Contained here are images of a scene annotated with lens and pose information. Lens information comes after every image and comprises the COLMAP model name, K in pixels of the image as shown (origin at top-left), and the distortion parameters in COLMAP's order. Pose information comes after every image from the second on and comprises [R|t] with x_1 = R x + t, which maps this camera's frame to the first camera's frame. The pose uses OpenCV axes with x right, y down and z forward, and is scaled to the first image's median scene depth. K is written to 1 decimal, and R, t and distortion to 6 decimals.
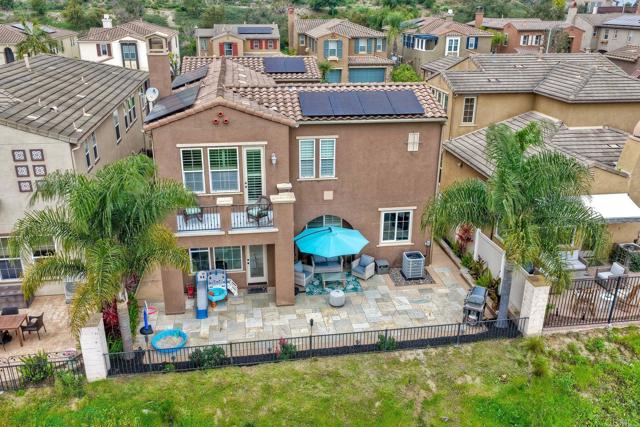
lens RADIAL K [[535.8, 0, 320.0], [0, 535.8, 213.5], [0, 0, 1]] dist [-0.002903, 0.011005]
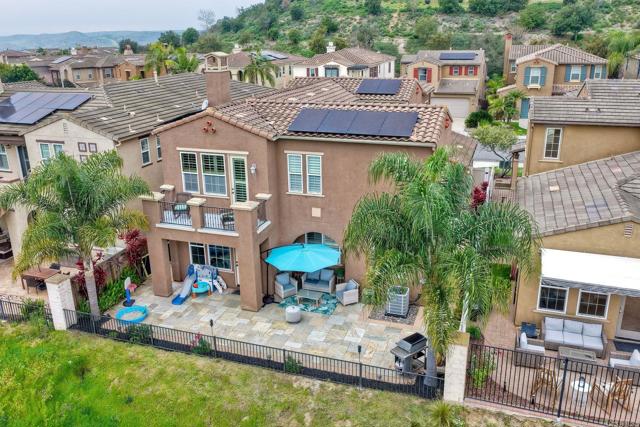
lens RADIAL K [[541.4, 0, 320.0], [0, 541.4, 213.5], [0, 0, 1]] dist [-0.002629, 0.007873]
pose [[0.881472, 0.130651, -0.453802, 0.504754], [-0.153995, 0.987962, -0.014685, -0.019049], [0.446421, 0.082828, 0.890981, 0.113761]]
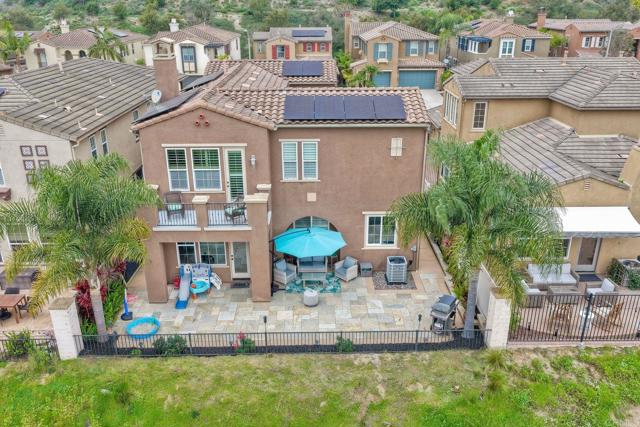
lens RADIAL K [[526.9, 0, 320.0], [0, 526.9, 213.5], [0, 0, 1]] dist [-0.004077, 0.013139]
pose [[0.990096, 0.041126, -0.134237, 0.177142], [-0.040810, 0.999154, 0.005103, -0.008755], [0.134333, 0.000426, 0.990936, 0.004567]]
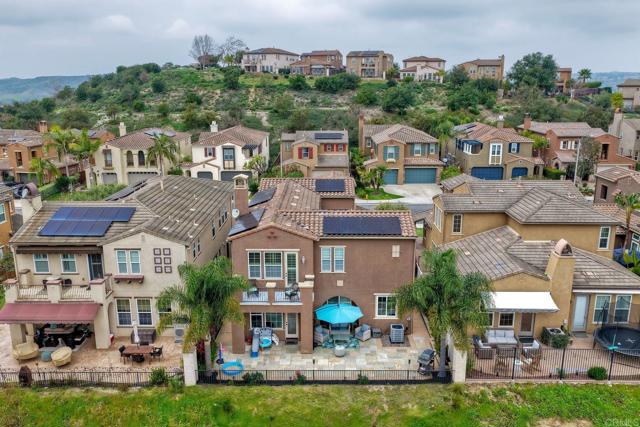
lens RADIAL K [[526.9, 0, 320.0], [0, 526.9, 213.5], [0, 0, 1]] dist [-0.004077, 0.013139]
pose [[0.986337, 0.029572, -0.162067, 0.210014], [-0.050971, 0.990266, -0.129520, -0.035186], [0.156660, 0.136011, 0.978243, -0.552322]]
